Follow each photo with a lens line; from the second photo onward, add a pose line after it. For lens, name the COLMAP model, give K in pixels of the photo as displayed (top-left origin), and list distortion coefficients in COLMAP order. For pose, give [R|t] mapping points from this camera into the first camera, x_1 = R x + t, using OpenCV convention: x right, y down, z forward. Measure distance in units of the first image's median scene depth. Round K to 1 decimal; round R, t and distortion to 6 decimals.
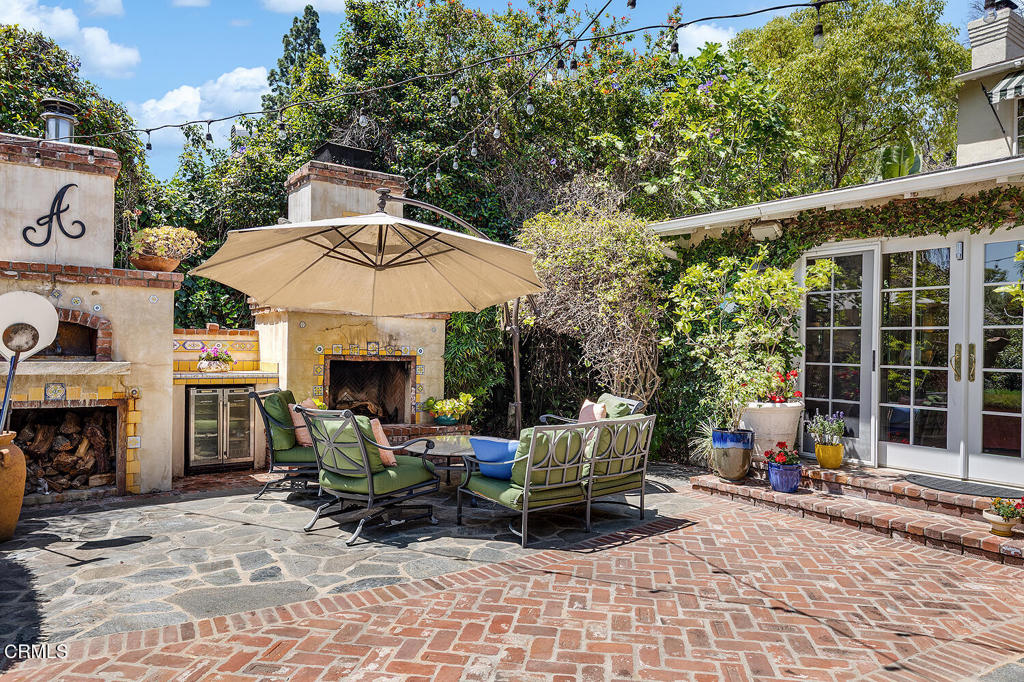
lens RADIAL K [[680.9, 0, 512.3], [0, 680.9, 343.2], [0, 0, 1]] dist [0.009607, -0.004347]
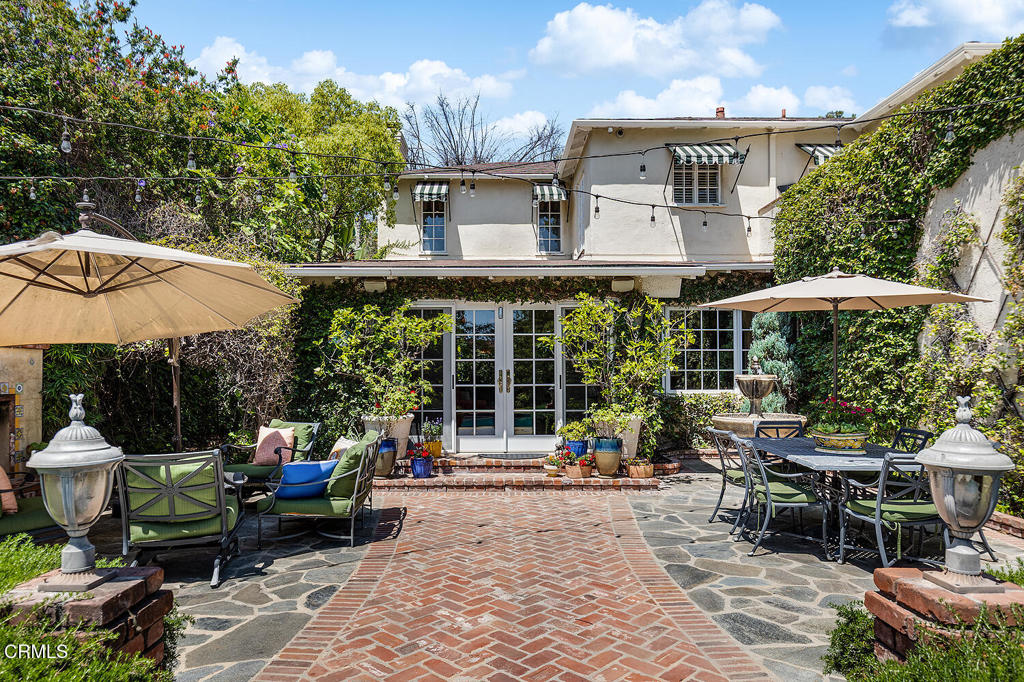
lens RADIAL K [[666.9, 0, 508.7], [0, 666.9, 361.0], [0, 0, 1]] dist [0.010154, 0.000763]
pose [[0.563941, -0.006475, 0.825790, -0.749803], [0.011527, 0.999934, -0.000031, -0.022959], [-0.825735, 0.009536, 0.563978, 0.100037]]
